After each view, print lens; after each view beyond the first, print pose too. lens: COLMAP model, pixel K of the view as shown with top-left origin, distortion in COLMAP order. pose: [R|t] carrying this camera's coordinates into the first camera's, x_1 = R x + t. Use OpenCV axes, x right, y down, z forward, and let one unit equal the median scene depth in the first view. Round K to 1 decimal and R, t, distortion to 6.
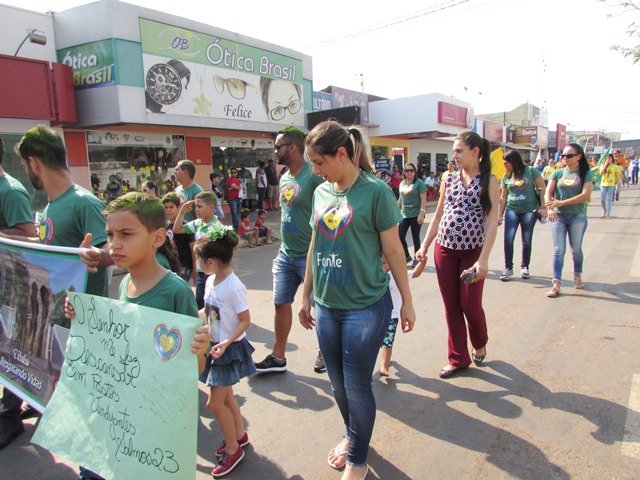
lens RADIAL K [[473.3, 0, 316.7], [0, 473.3, 243.6], [0, 0, 1]] dist [-0.034233, 0.041258]
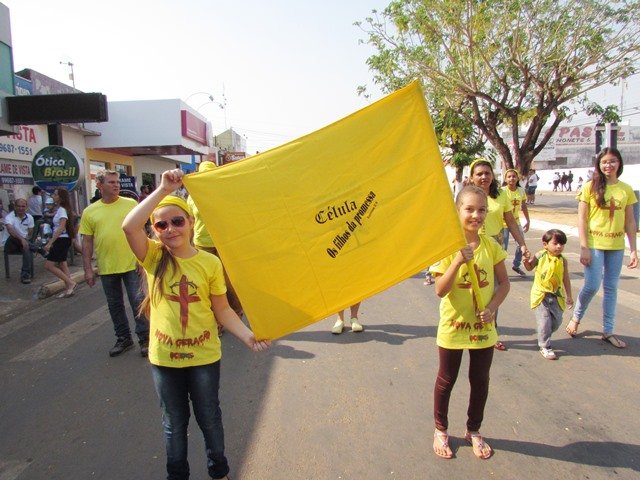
lens RADIAL K [[473.3, 0, 316.7], [0, 473.3, 243.6], [0, 0, 1]] dist [-0.034233, 0.041258]
pose [[0.801611, -0.050622, 0.595699, -0.053209], [0.082421, 0.996252, -0.026250, -0.027670], [-0.592137, 0.070141, 0.802779, 0.213687]]
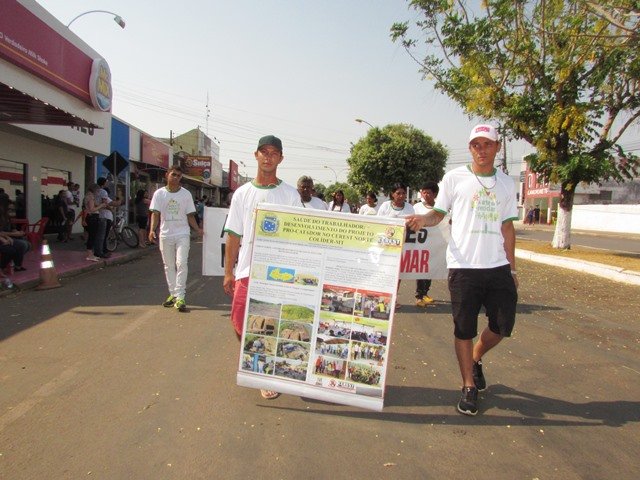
lens RADIAL K [[473.3, 0, 316.7], [0, 473.3, 243.6], [0, 0, 1]] dist [-0.034233, 0.041258]
pose [[0.776109, 0.028021, 0.629976, 0.236871], [0.024010, 0.996975, -0.073925, -0.089804], [-0.630142, 0.072499, 0.773088, 0.609718]]
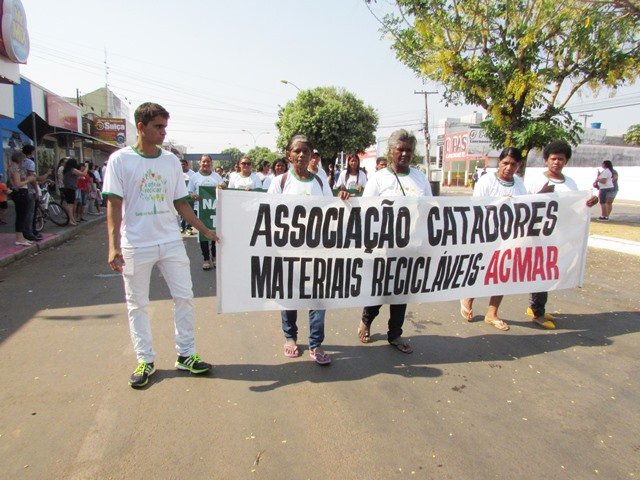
lens RADIAL K [[473.3, 0, 316.7], [0, 473.3, 243.6], [0, 0, 1]] dist [-0.034233, 0.041258]
pose [[0.651127, -0.047033, 0.757510, 0.222185], [0.061801, 0.998049, 0.008847, -0.101394], [-0.756448, 0.041054, 0.652764, 0.664907]]
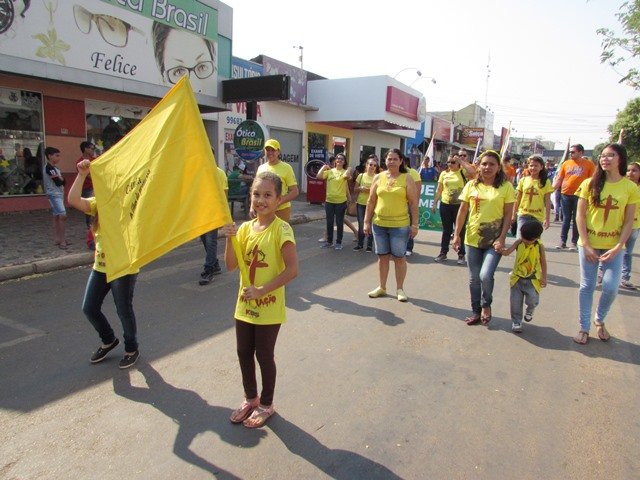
lens RADIAL K [[473.3, 0, 316.7], [0, 473.3, 243.6], [0, 0, 1]] dist [-0.034233, 0.041258]
pose [[0.990970, 0.049685, 0.124541, 0.038068], [-0.052331, 0.998466, 0.018061, -0.024289], [-0.123453, -0.024415, 0.992050, 0.158770]]
